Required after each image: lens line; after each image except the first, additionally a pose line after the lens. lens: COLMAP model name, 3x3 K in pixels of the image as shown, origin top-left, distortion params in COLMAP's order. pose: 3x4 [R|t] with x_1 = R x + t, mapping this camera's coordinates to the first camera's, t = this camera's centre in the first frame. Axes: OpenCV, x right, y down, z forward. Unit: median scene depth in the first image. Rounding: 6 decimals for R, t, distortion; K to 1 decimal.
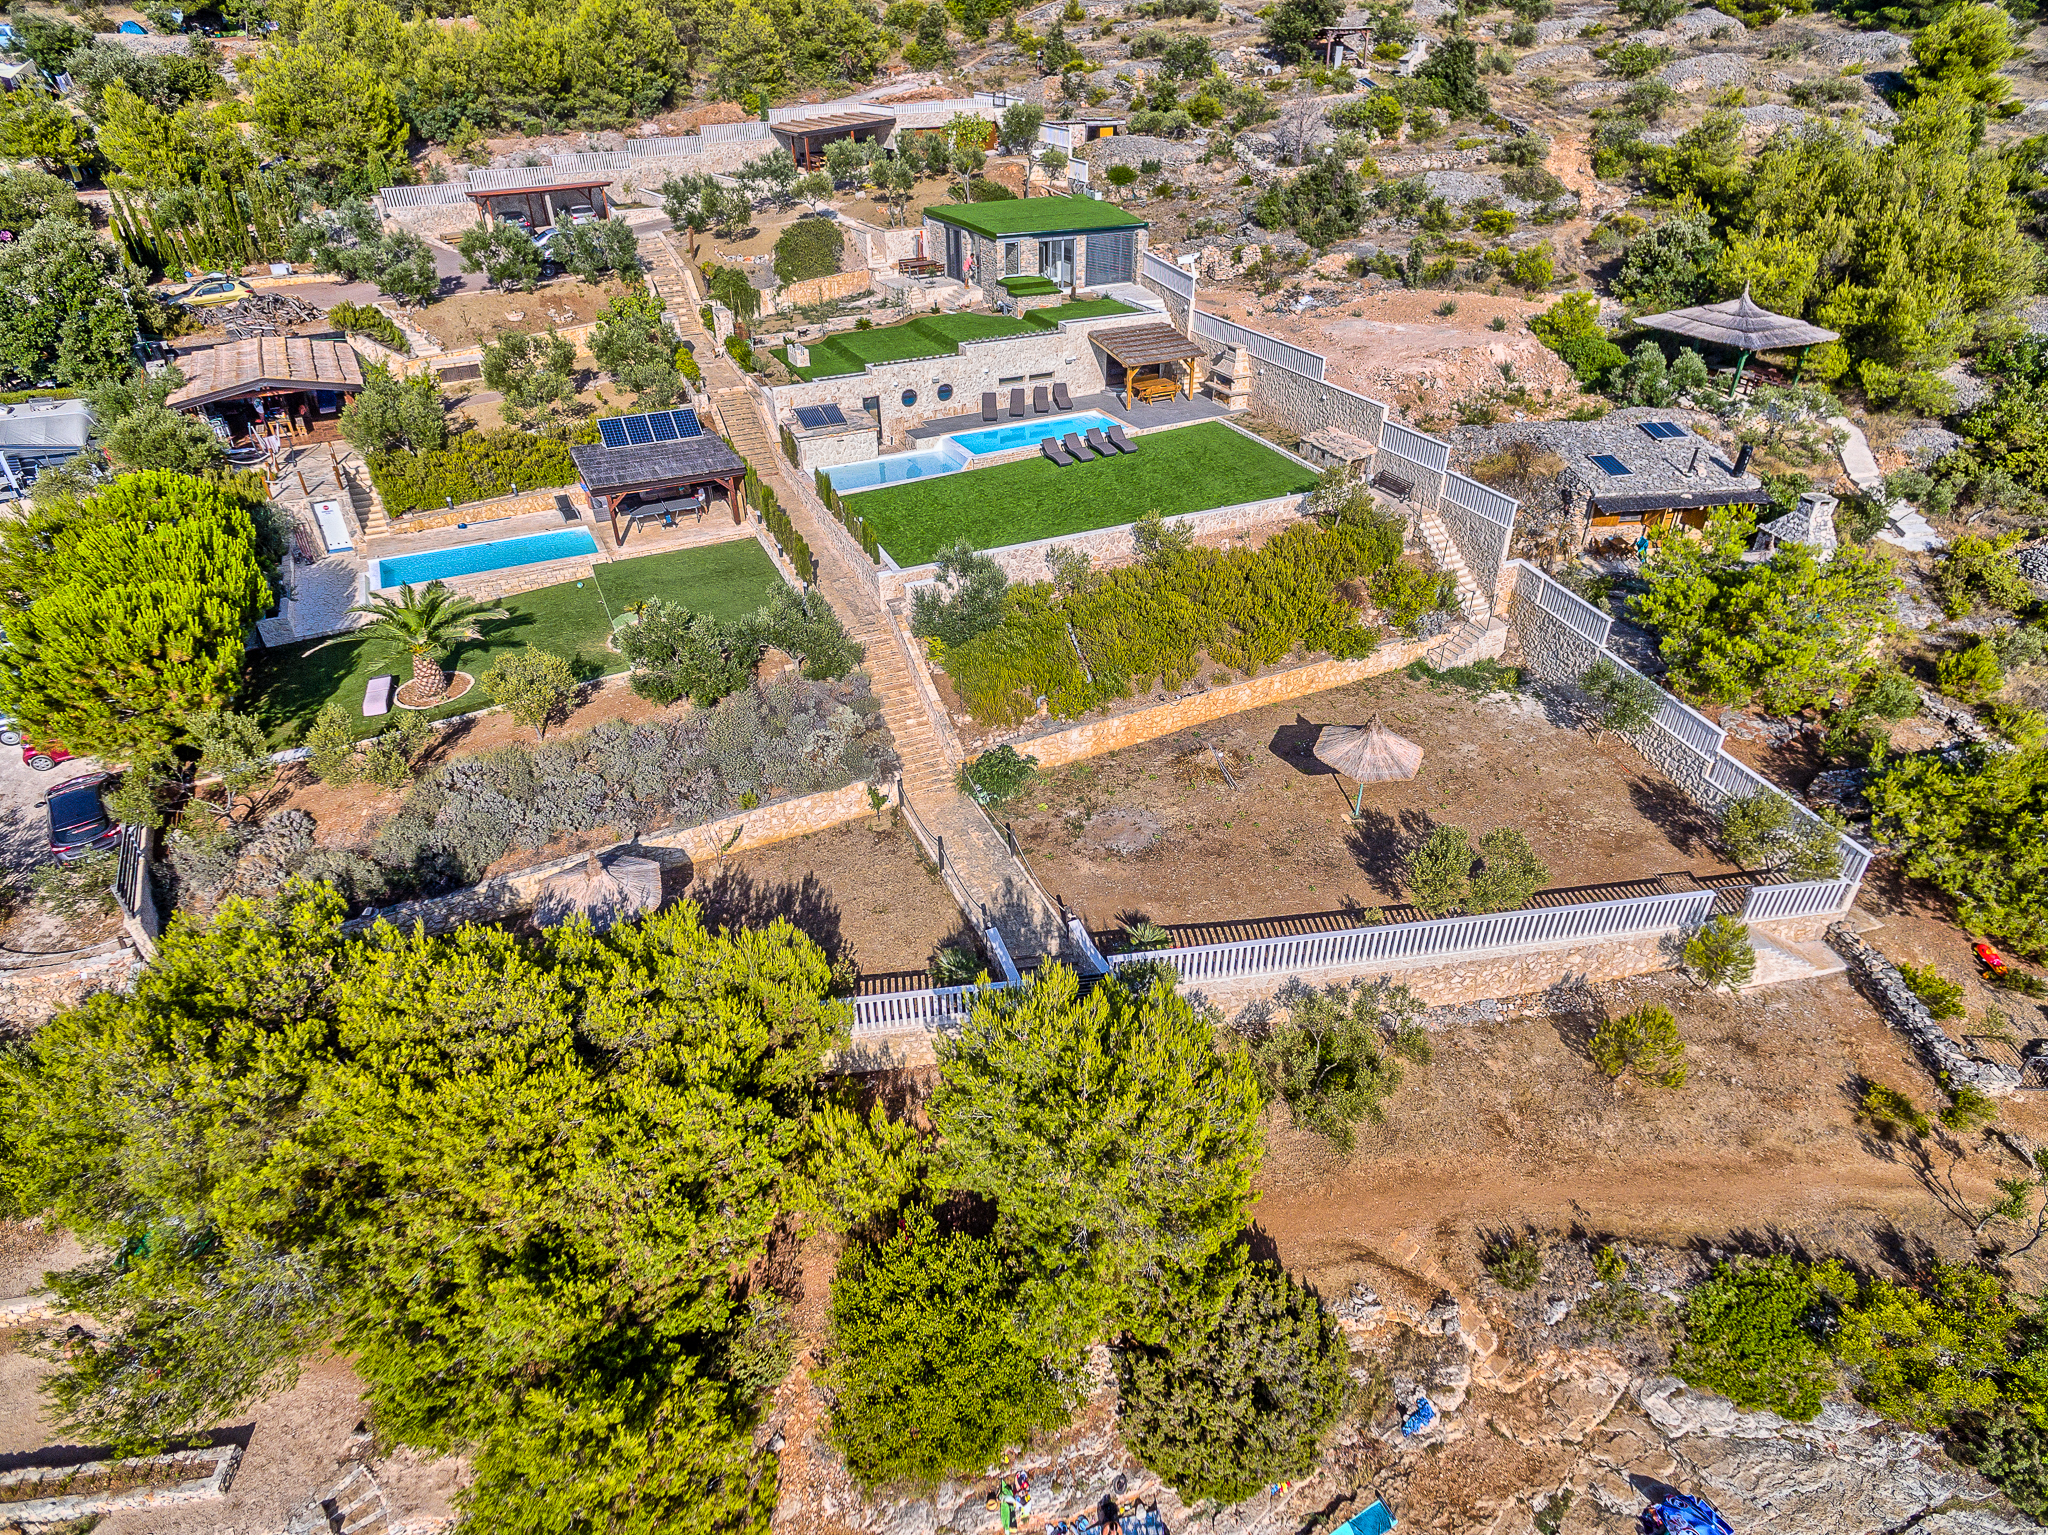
lens RADIAL K [[1112.1, 0, 1016.2], [0, 1112.1, 769.6], [0, 0, 1]] dist [0.093359, -0.041417]
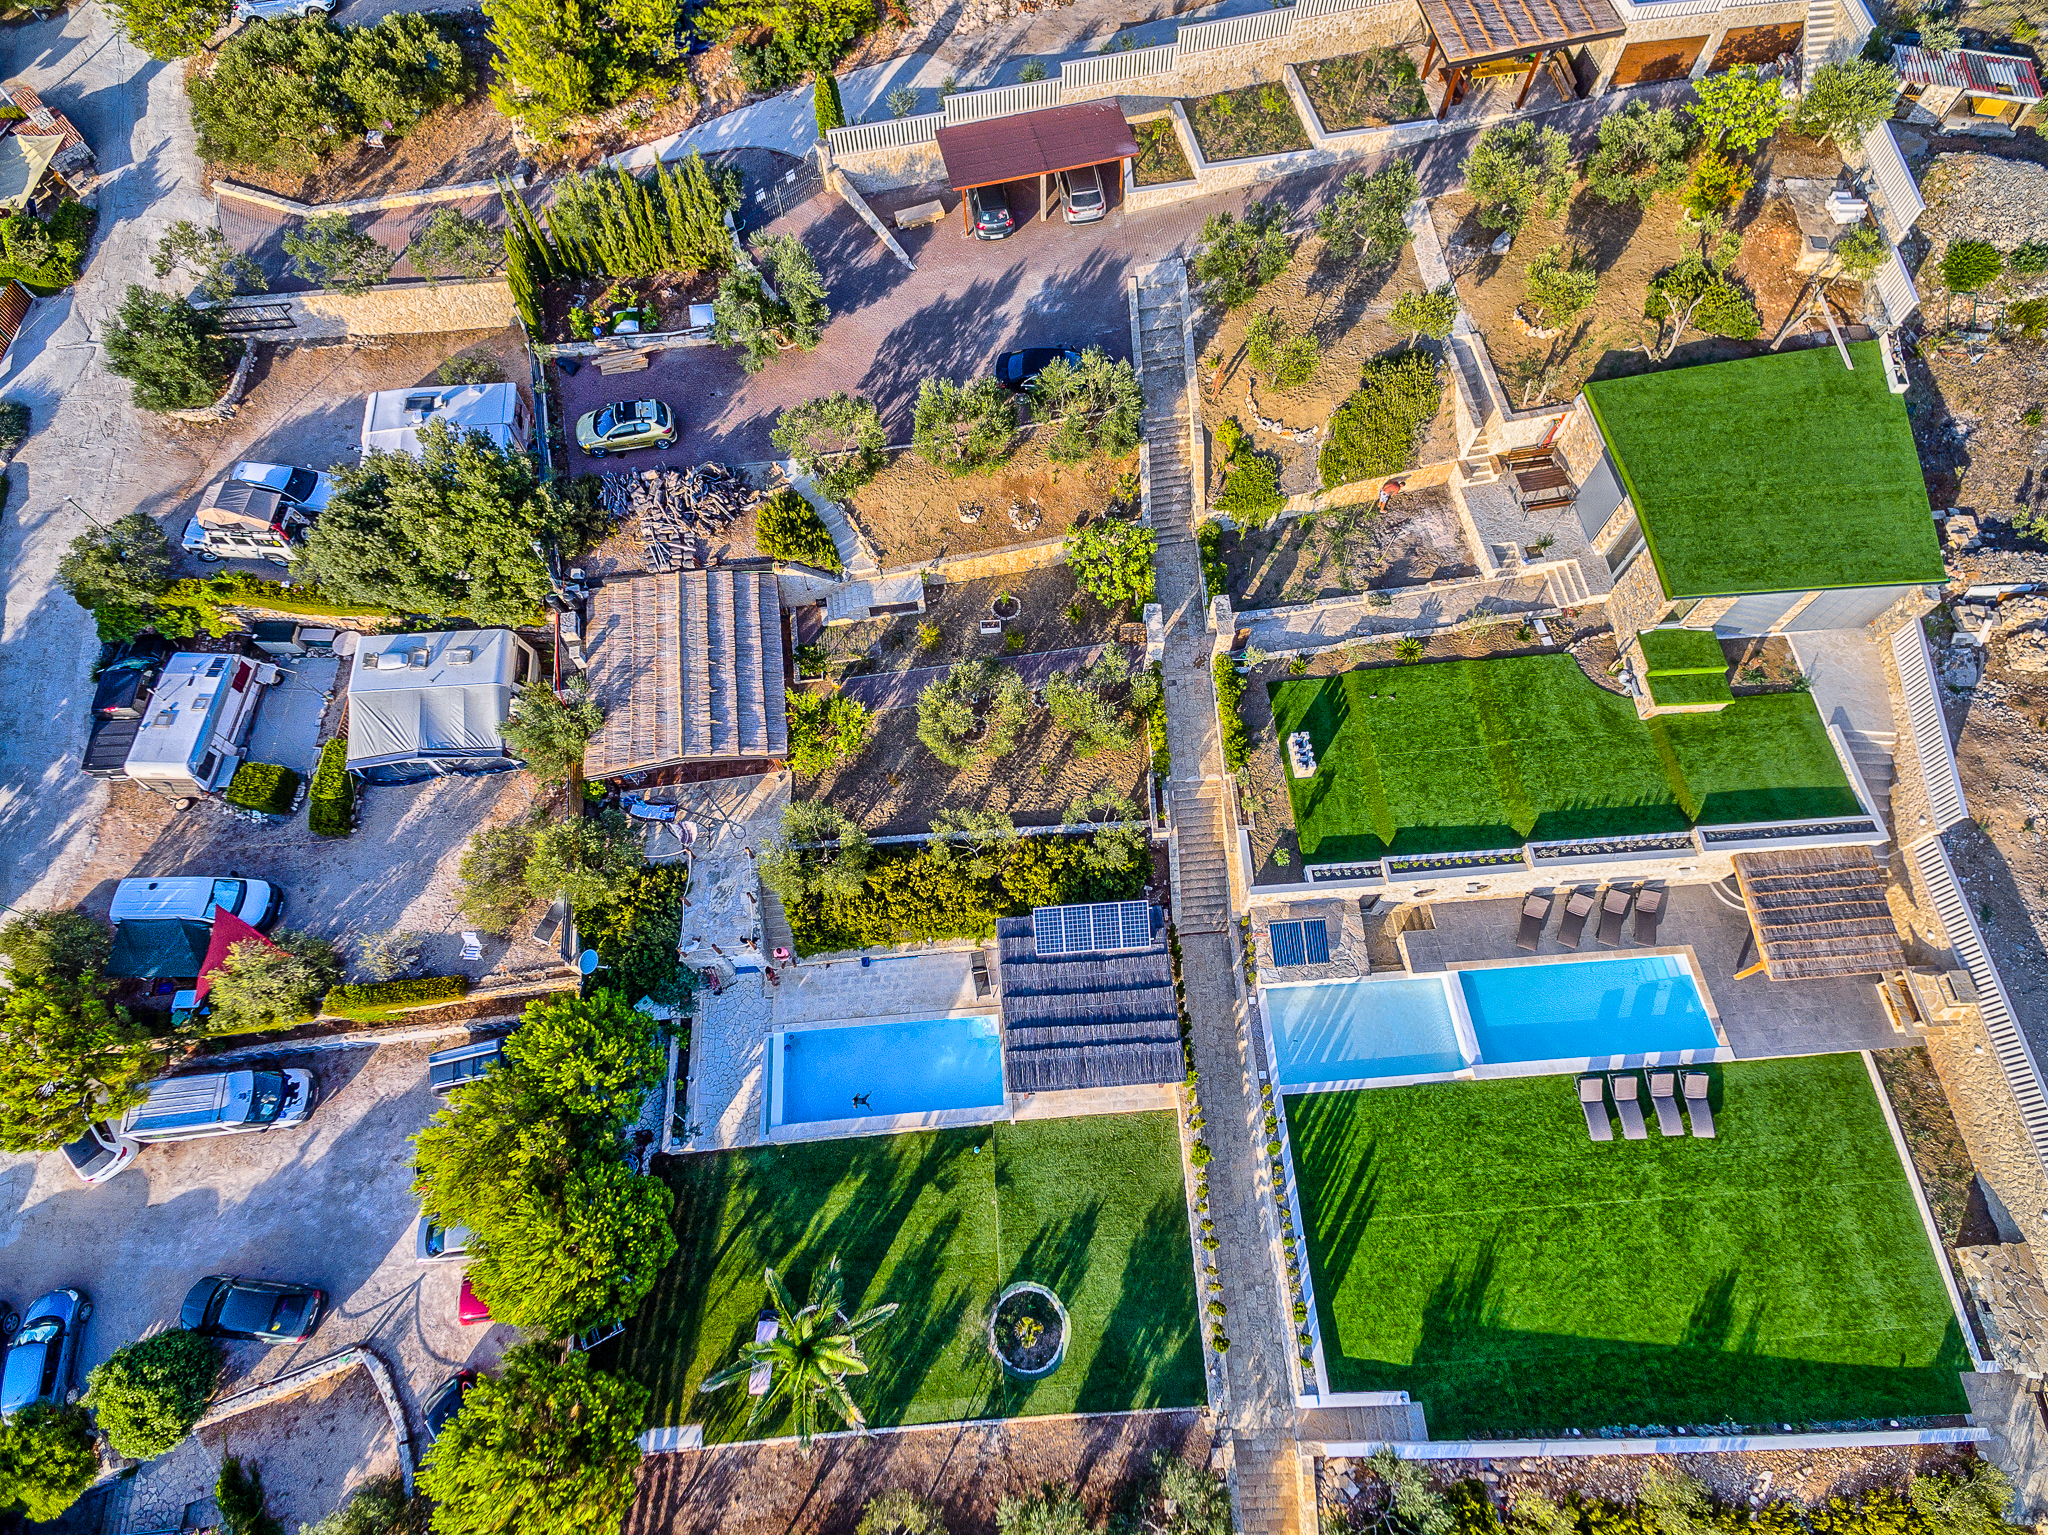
lens RADIAL K [[1112.1, 0, 1017.6], [0, 1112.1, 773.8], [0, 0, 1]] dist [0.093359, -0.041417]
pose [[0.932091, 0.329369, -0.150740, -0.228236], [-0.206563, 0.825176, 0.525753, -0.637338], [0.297554, -0.458913, 0.837174, 0.294918]]
